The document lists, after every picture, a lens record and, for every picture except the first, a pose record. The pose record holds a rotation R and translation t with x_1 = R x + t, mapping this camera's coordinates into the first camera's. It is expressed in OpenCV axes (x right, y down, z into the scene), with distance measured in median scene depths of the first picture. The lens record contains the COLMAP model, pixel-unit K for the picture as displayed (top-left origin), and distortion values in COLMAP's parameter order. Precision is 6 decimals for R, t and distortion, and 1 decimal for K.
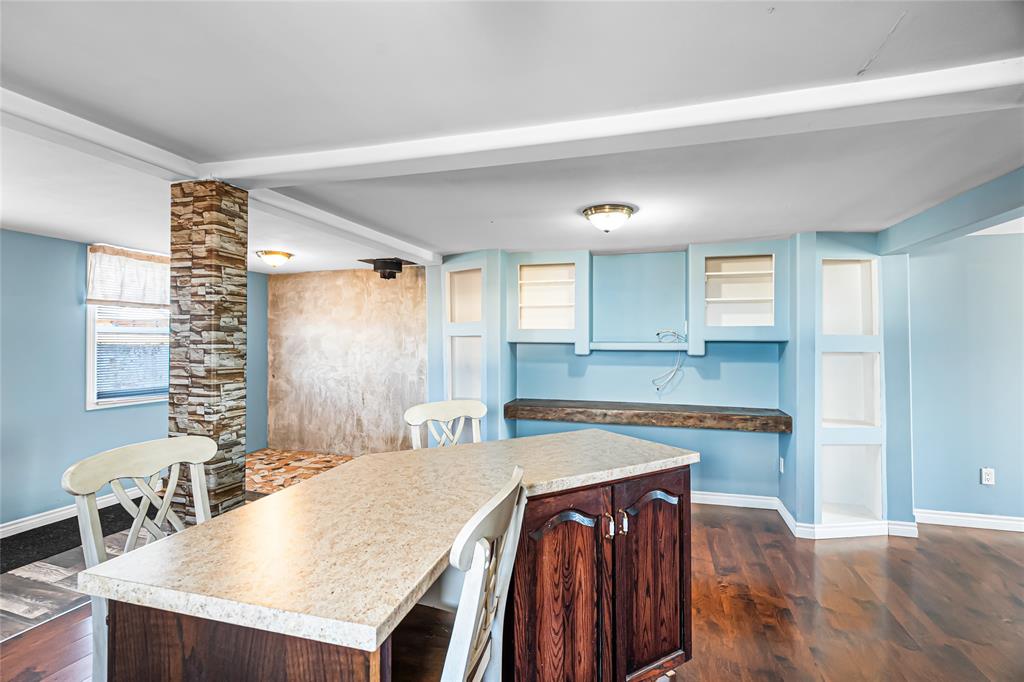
lens RADIAL K [[462.5, 0, 507.7], [0, 462.5, 337.8], [0, 0, 1]] dist [-0.000403, 0.000003]
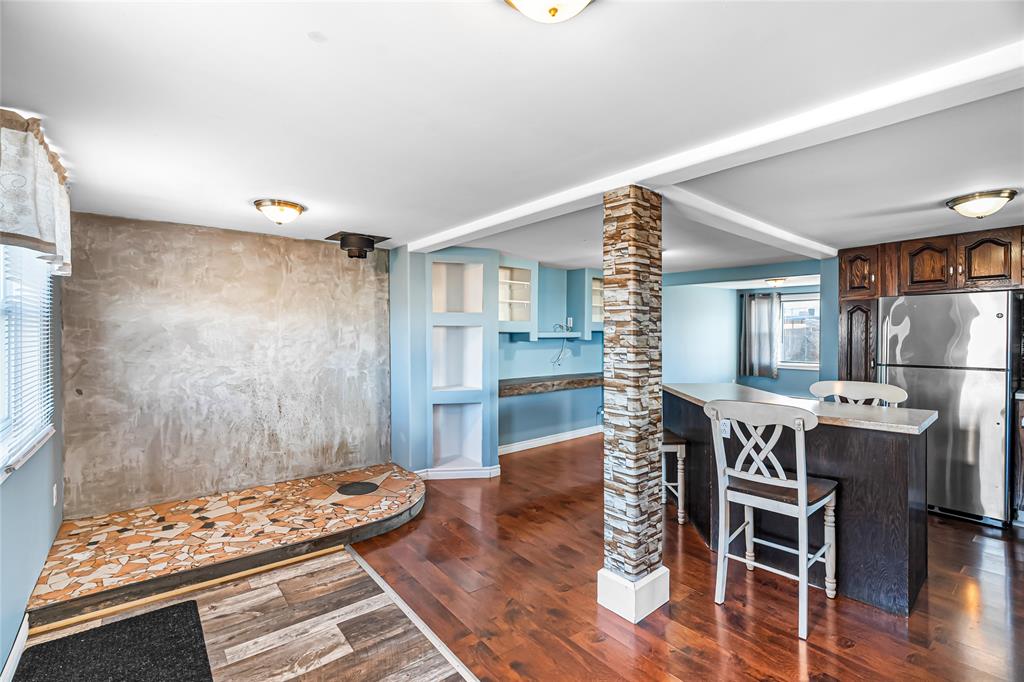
lens RADIAL K [[462.5, 0, 507.7], [0, 462.5, 337.8], [0, 0, 1]] dist [-0.000403, 0.000003]
pose [[0.556611, -0.010143, 0.830712, -0.741643], [-0.005743, 0.999855, 0.016056, 0.004347], [-0.830754, -0.013708, 0.556471, 0.263865]]
